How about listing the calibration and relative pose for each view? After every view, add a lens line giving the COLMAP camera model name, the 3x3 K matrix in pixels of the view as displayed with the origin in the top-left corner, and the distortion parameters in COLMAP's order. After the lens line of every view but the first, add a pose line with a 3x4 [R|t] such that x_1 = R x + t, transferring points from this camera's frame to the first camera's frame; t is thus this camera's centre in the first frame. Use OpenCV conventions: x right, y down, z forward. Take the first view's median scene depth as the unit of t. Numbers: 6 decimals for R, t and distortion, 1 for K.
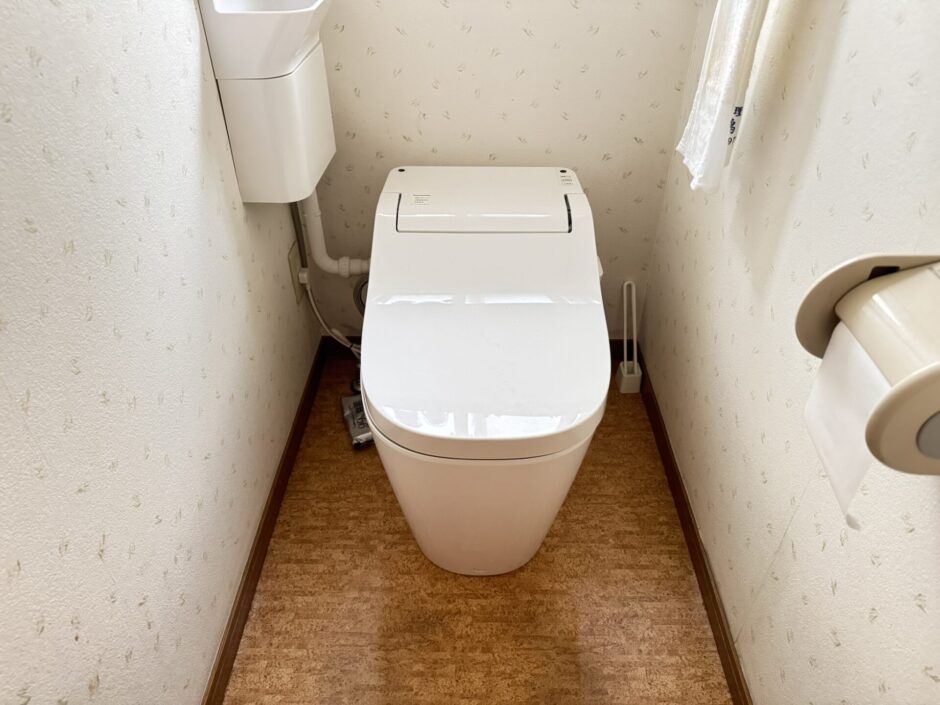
lens RADIAL K [[648.8, 0, 470.0], [0, 648.8, 352.5], [0, 0, 1]] dist [0.067907, 0.000506]
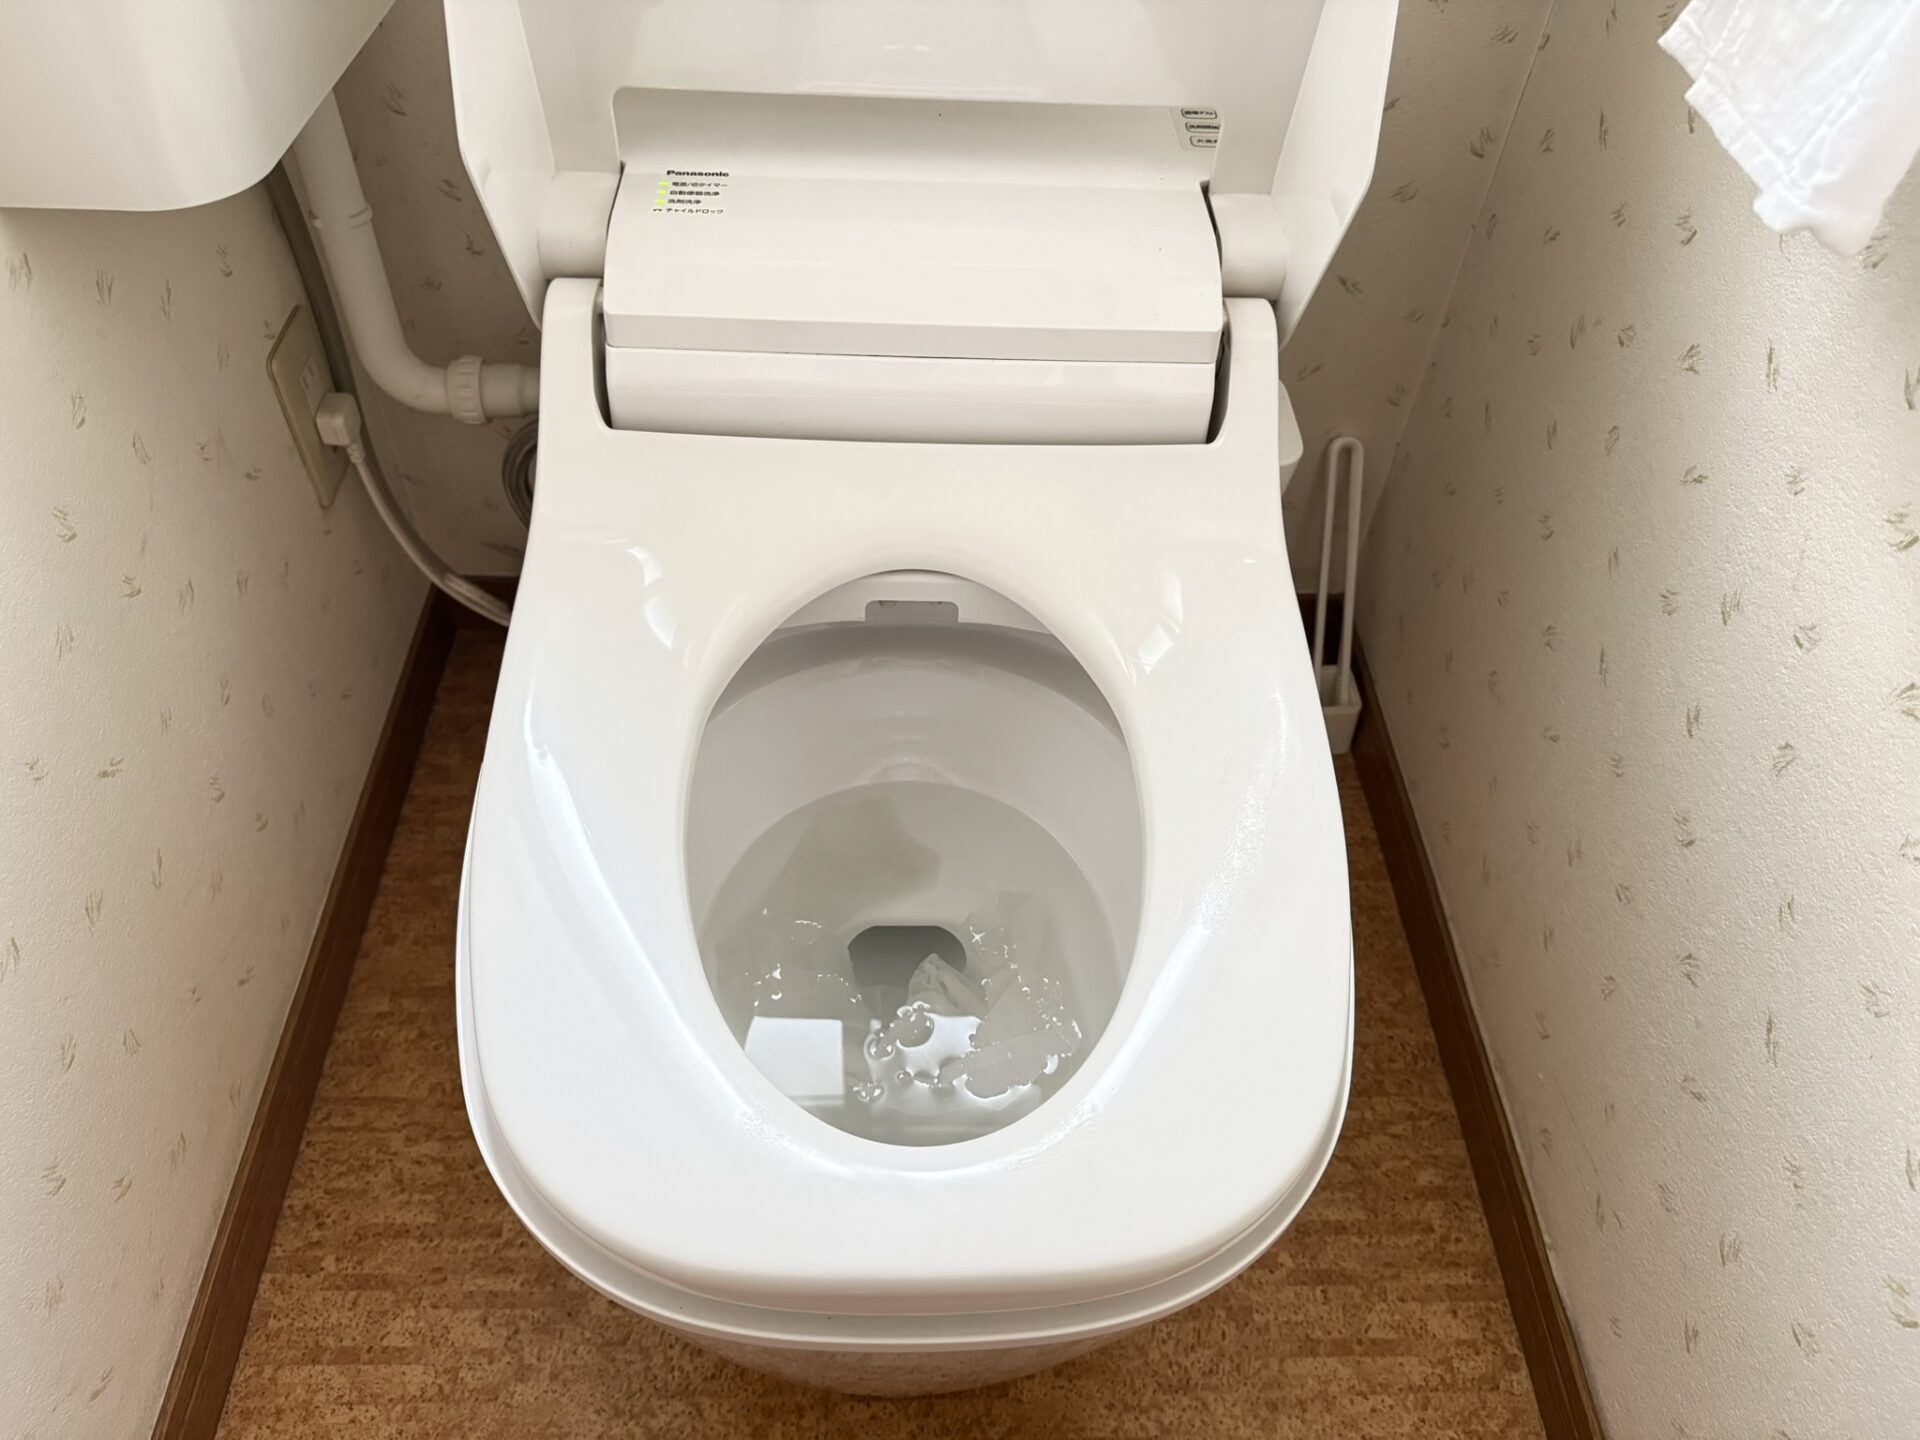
lens RADIAL K [[1369.0, 0, 960.0], [0, 1369.0, 720.0], [0, 0, 1]] dist [-0.000800, 0.004190]
pose [[0.998032, -0.001496, 0.062690, 0.002024], [-0.010726, 0.980910, 0.194166, -0.125504], [-0.061784, -0.194456, 0.978964, 0.365755]]
